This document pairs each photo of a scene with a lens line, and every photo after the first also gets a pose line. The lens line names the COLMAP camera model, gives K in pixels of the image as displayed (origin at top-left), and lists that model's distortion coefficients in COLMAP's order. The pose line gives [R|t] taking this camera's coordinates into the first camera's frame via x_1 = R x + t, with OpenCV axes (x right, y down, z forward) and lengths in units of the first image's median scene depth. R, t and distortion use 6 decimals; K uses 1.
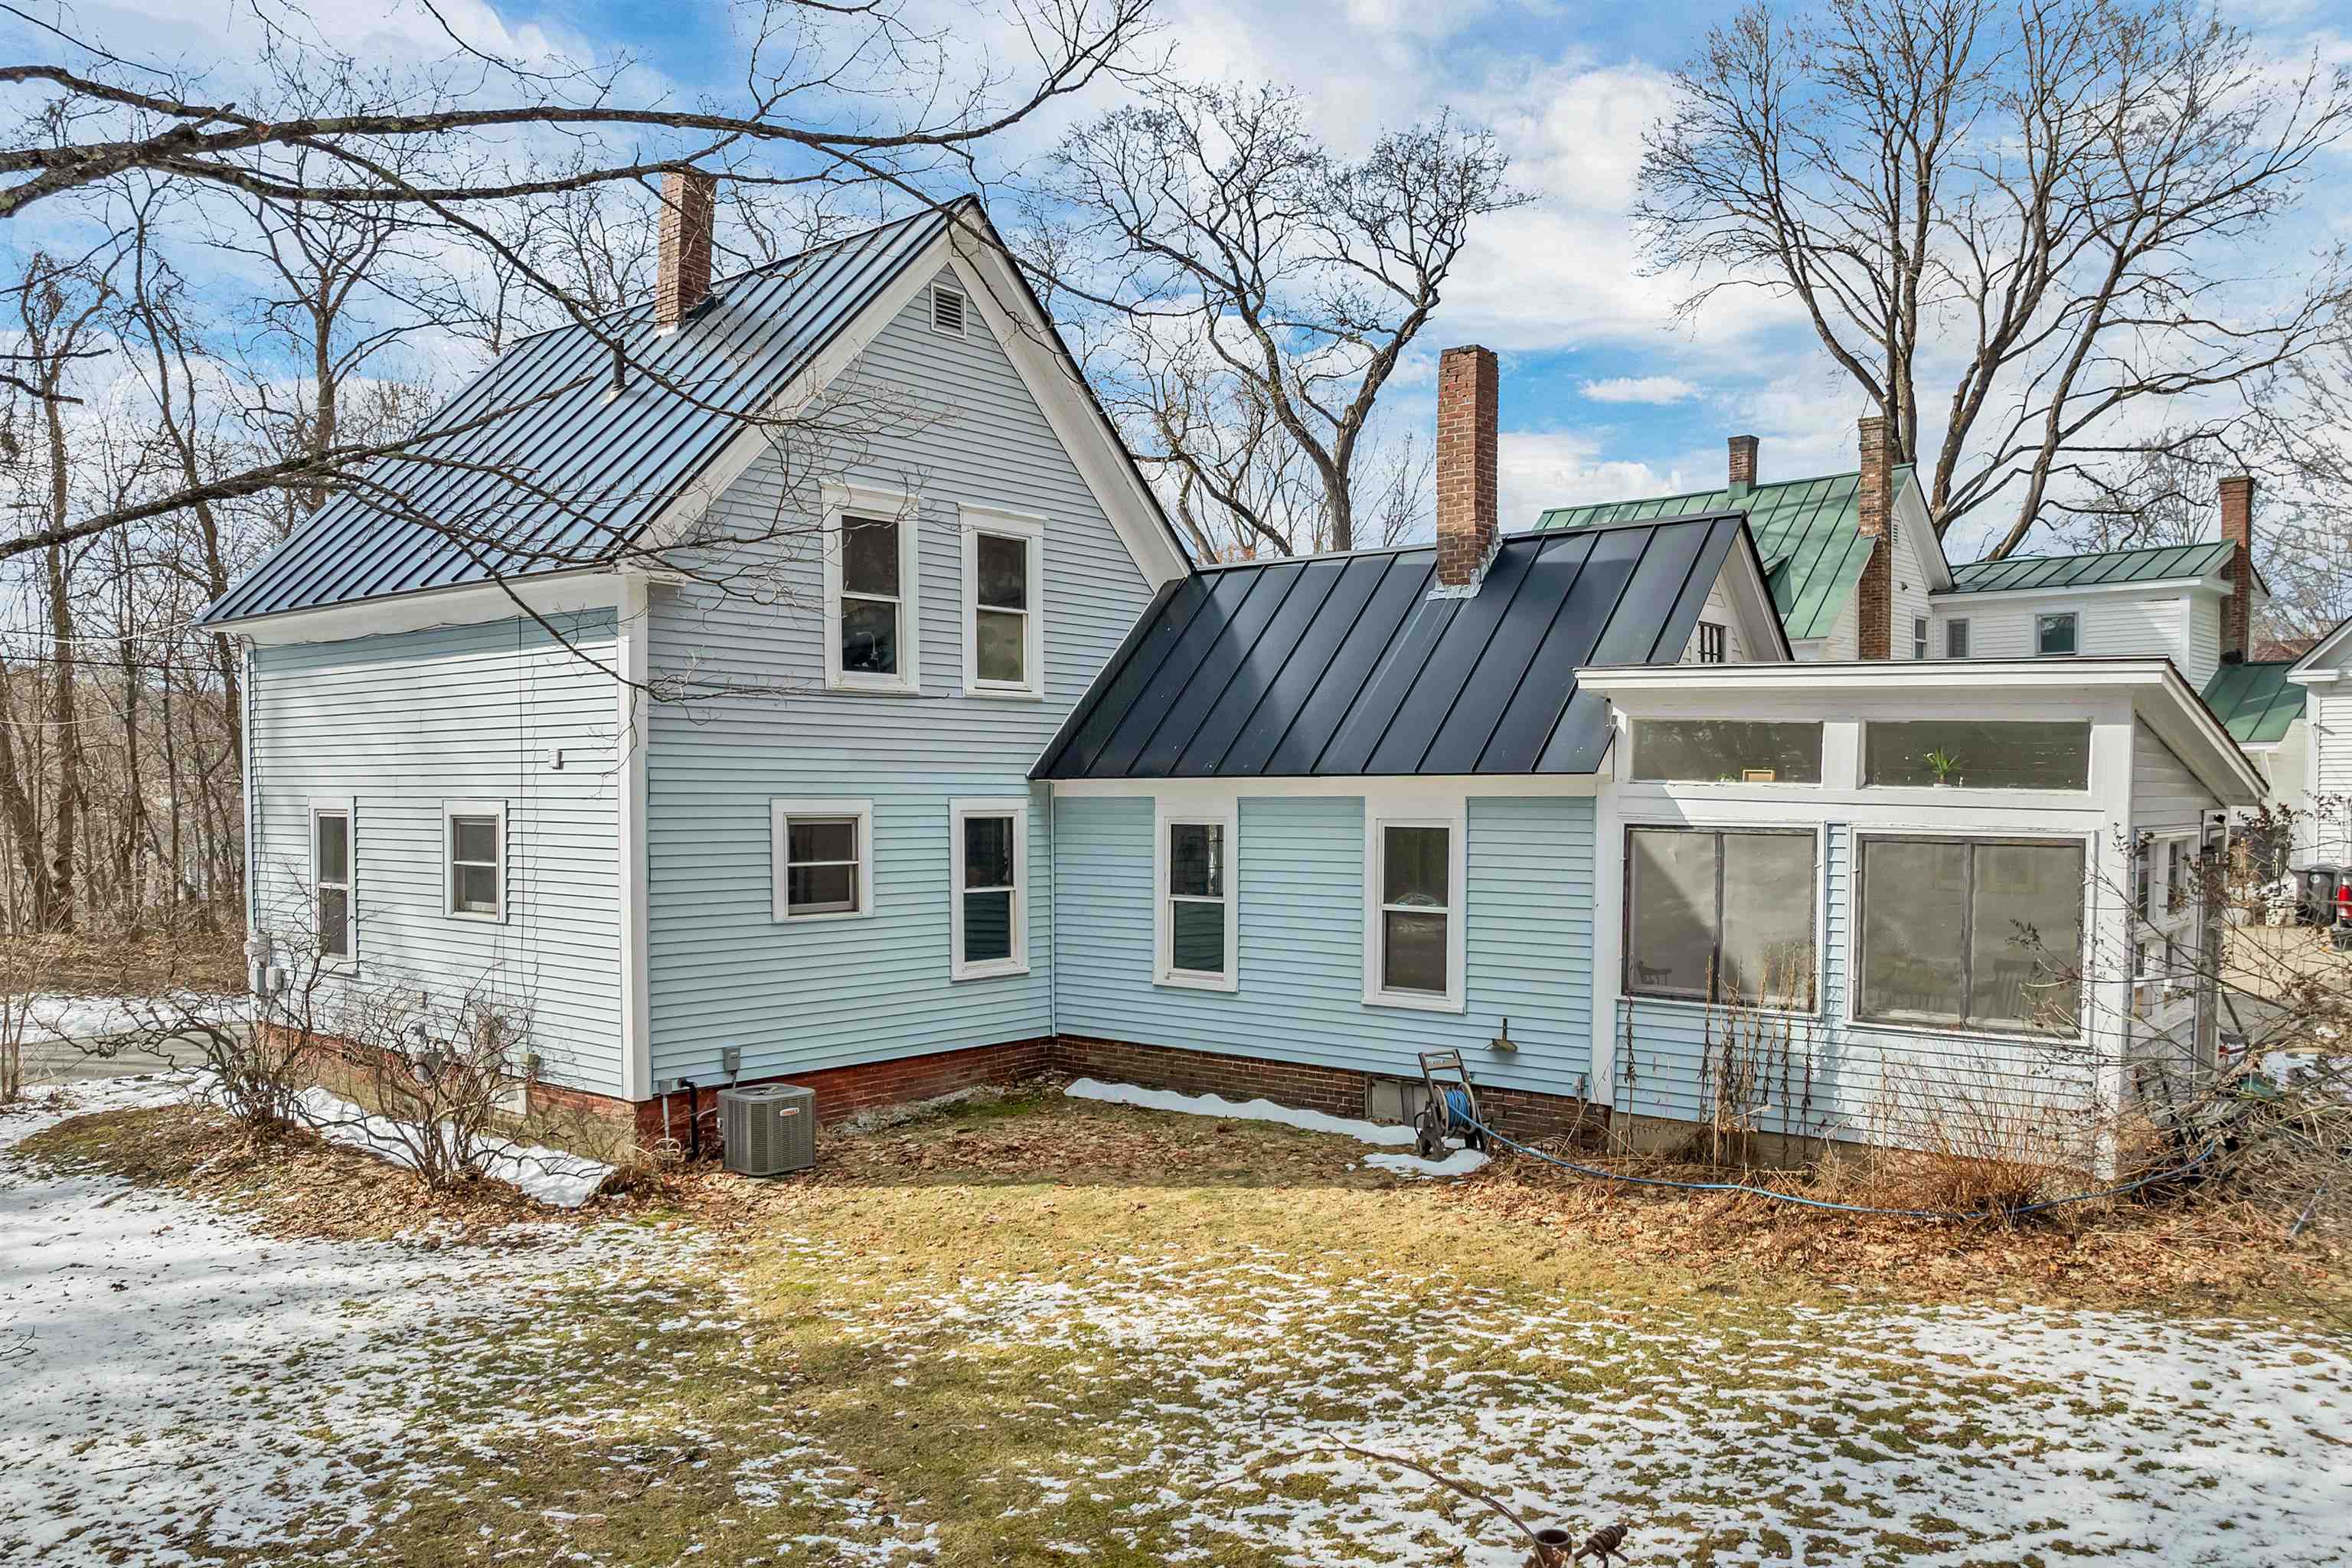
lens RADIAL K [[1620.4, 0, 1279.9], [0, 1620.4, 926.2], [0, 0, 1]] dist [-0.027163, 0.005157]
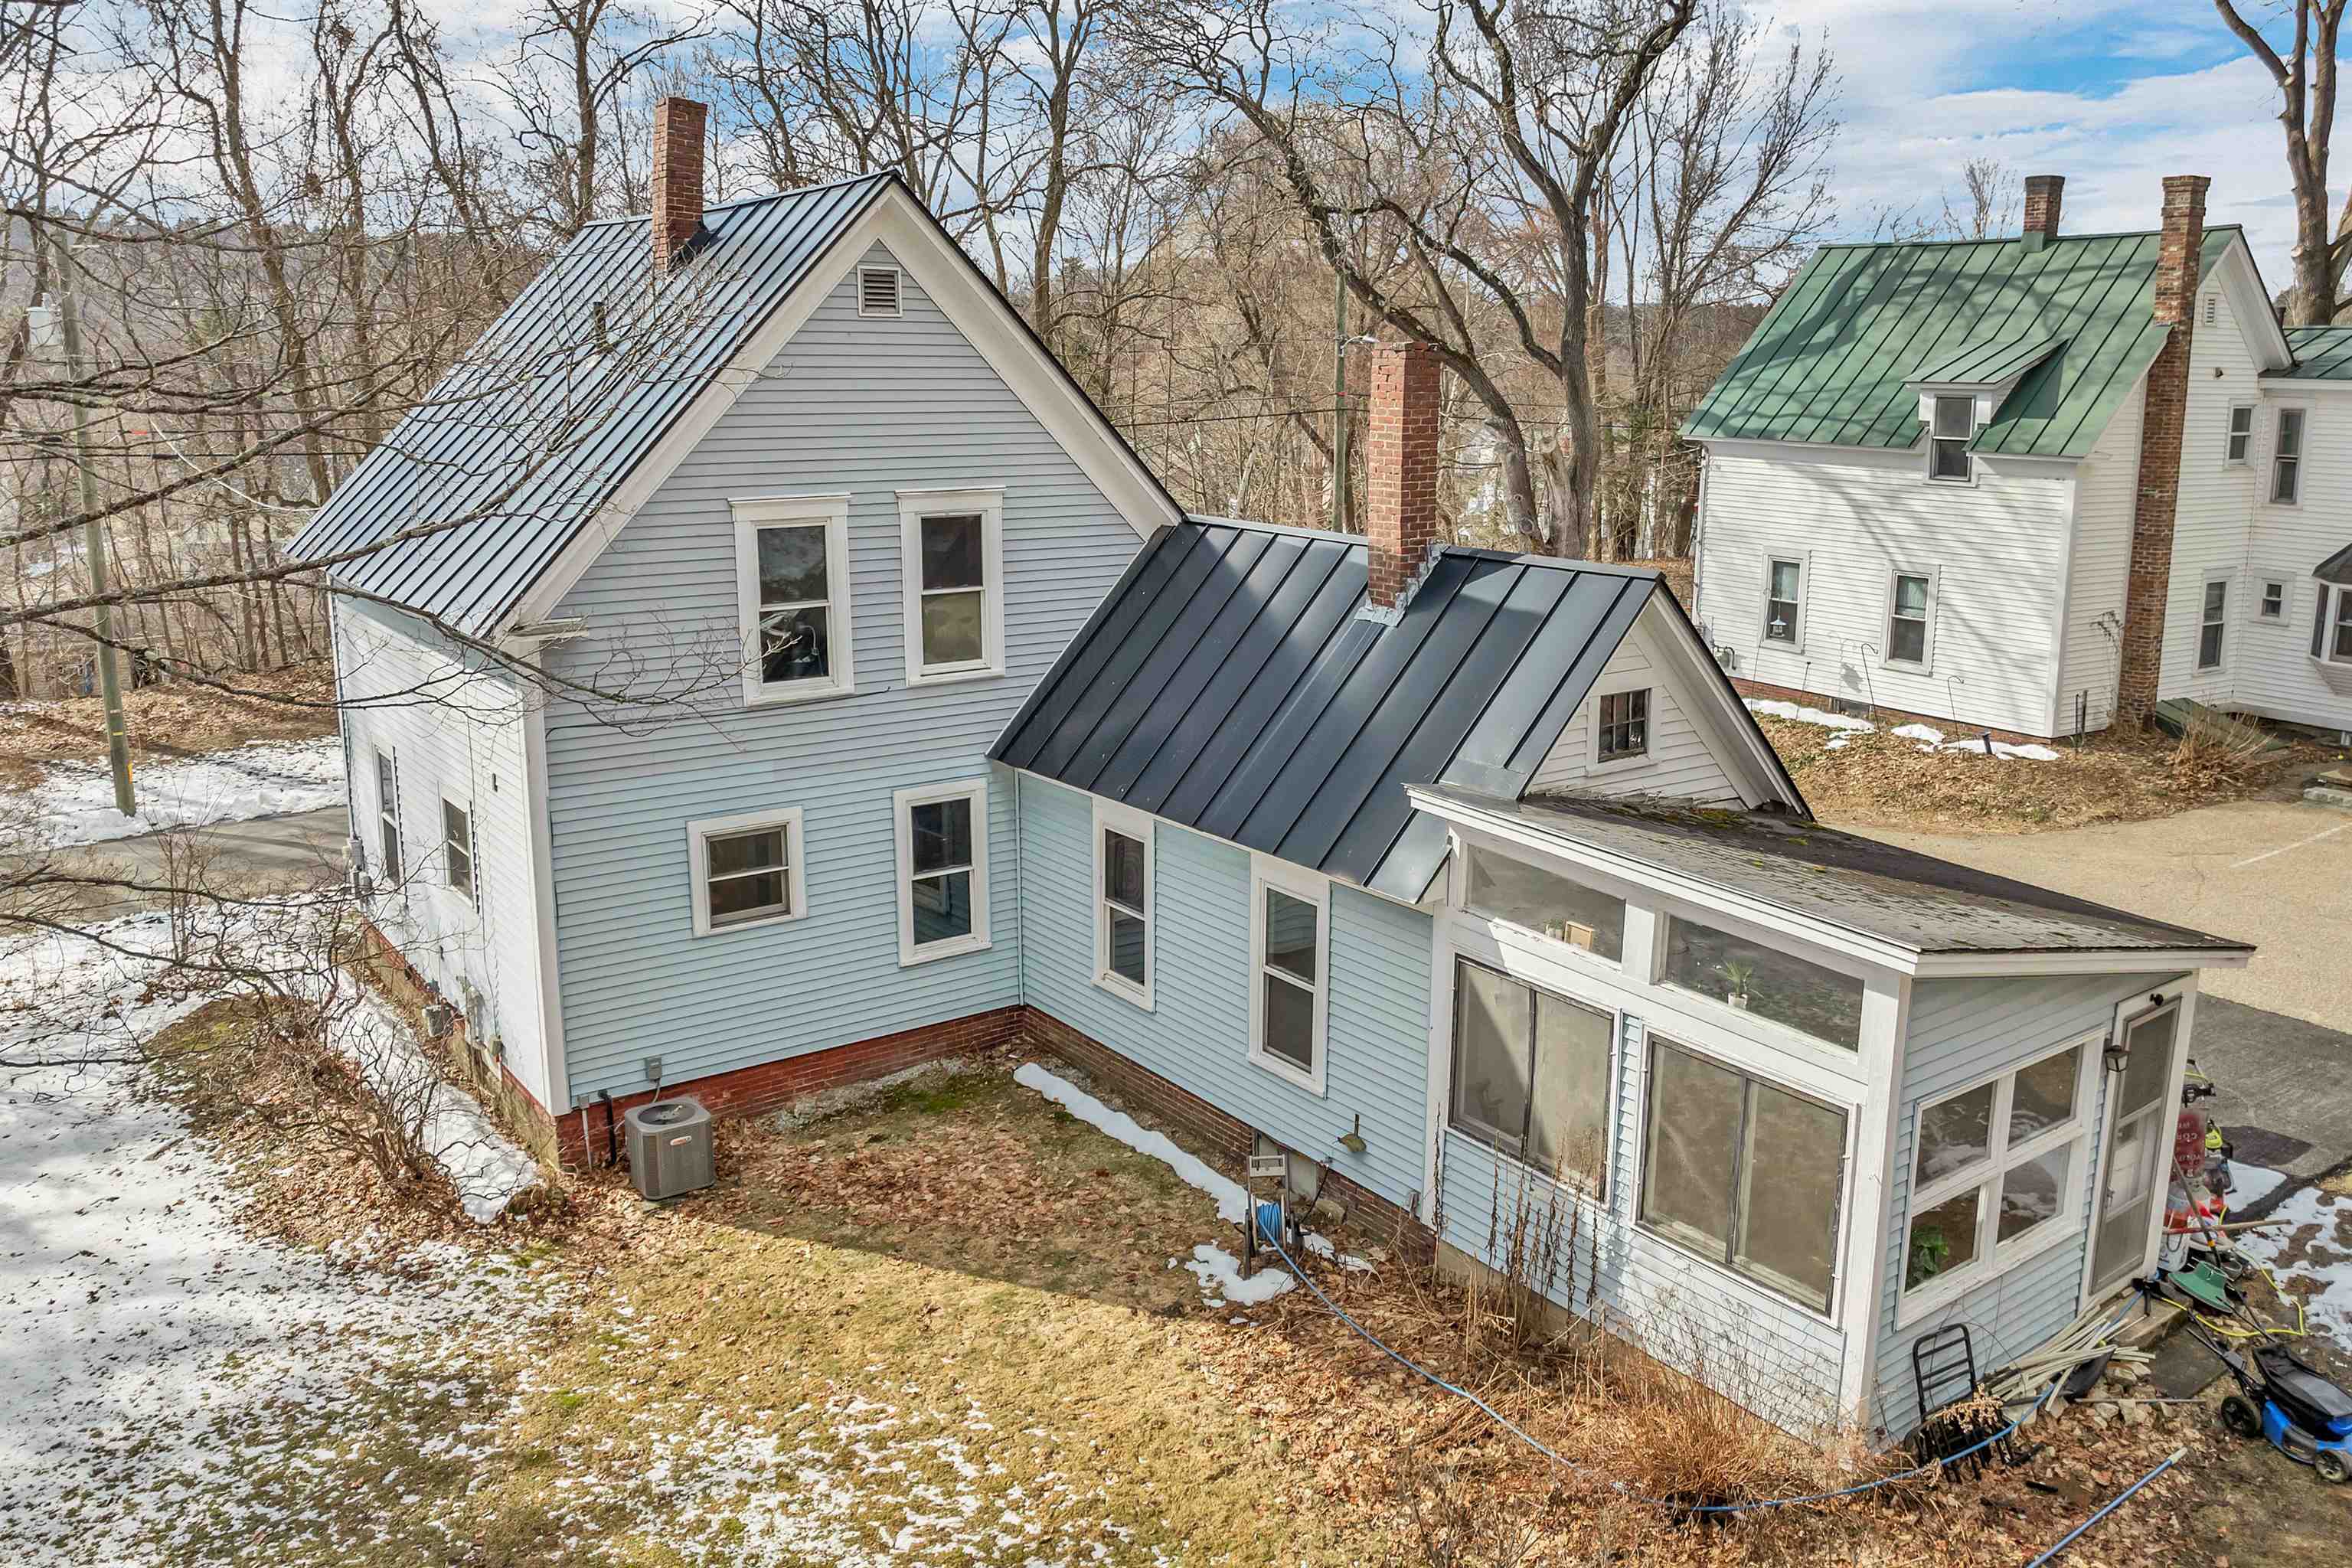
lens RADIAL K [[1707.6, 0, 1269.0], [0, 1707.6, 842.5], [0, 0, 1]] dist [-0.036410, 0.009529]
pose [[0.974072, 0.061255, -0.217790, 0.275701], [-0.025435, 0.986196, 0.163616, -0.245513], [0.224806, -0.153834, 0.962184, 0.038190]]
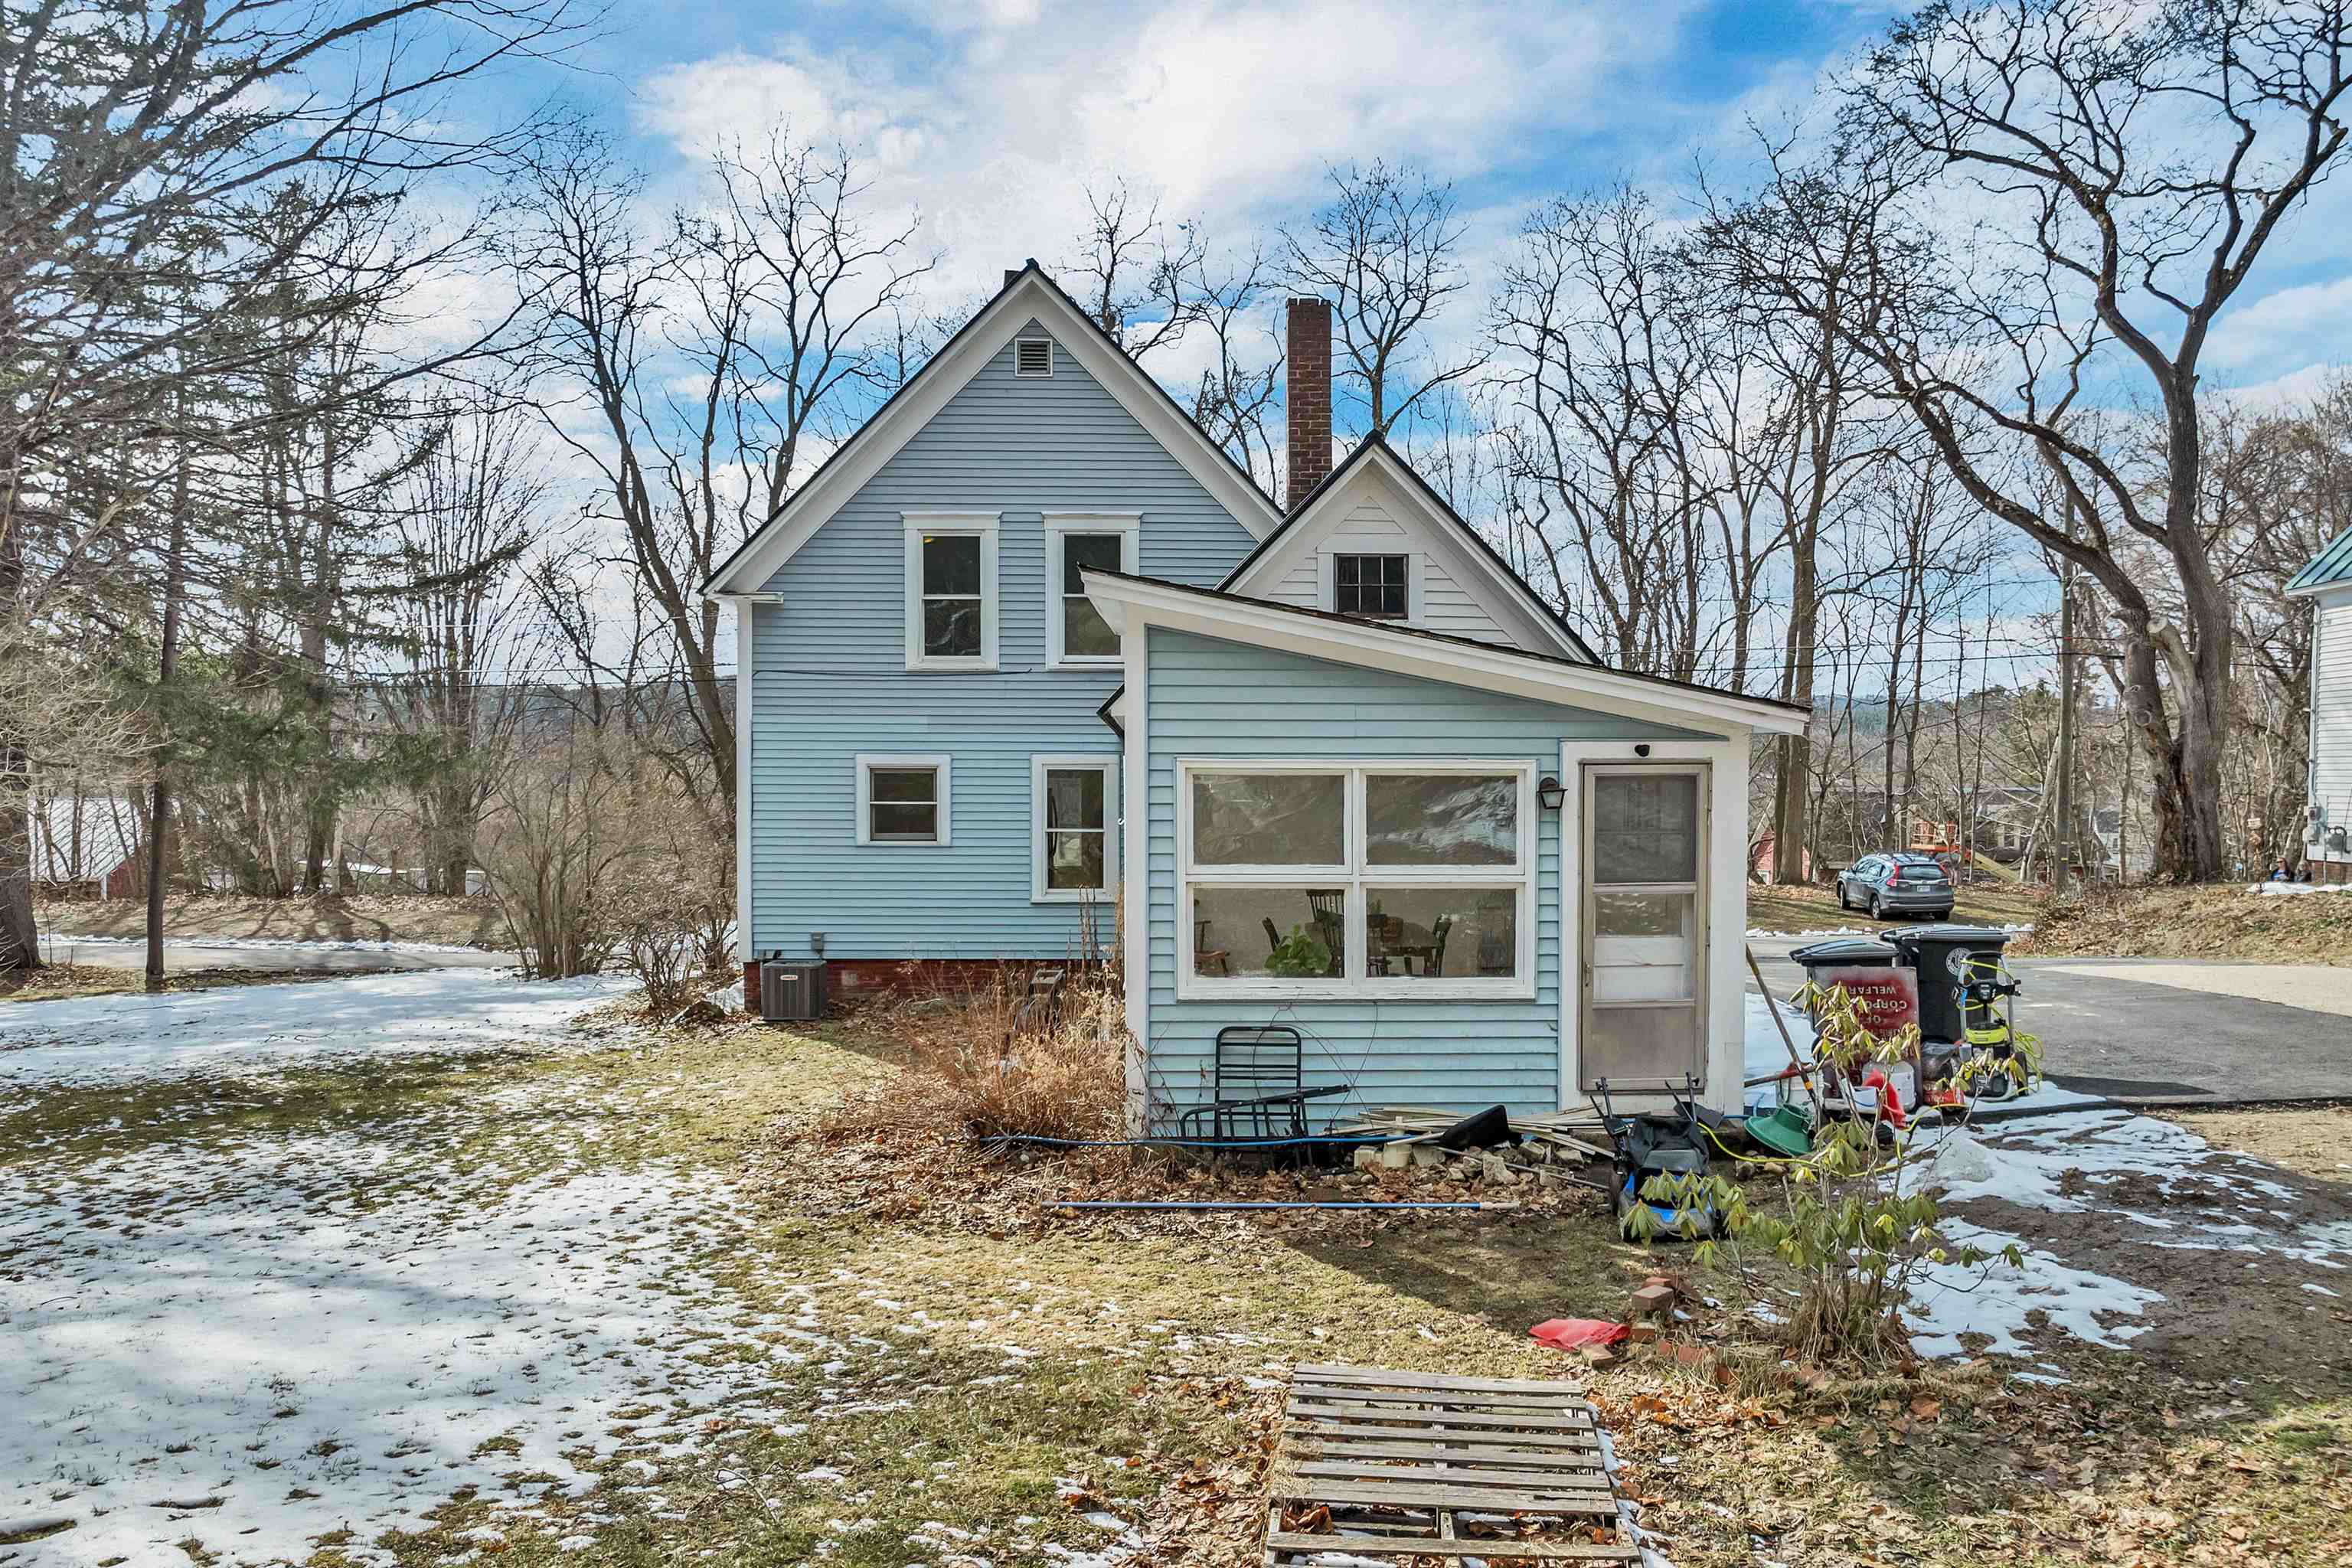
lens RADIAL K [[1609.6, 0, 1220.5], [0, 1609.6, 949.8], [0, 0, 1]] dist [-0.039636, 0.000362]
pose [[0.683147, 0.077519, -0.726155, 0.870894], [-0.059930, 0.996947, 0.050047, 0.000092], [0.727818, 0.009329, 0.685707, 0.288538]]
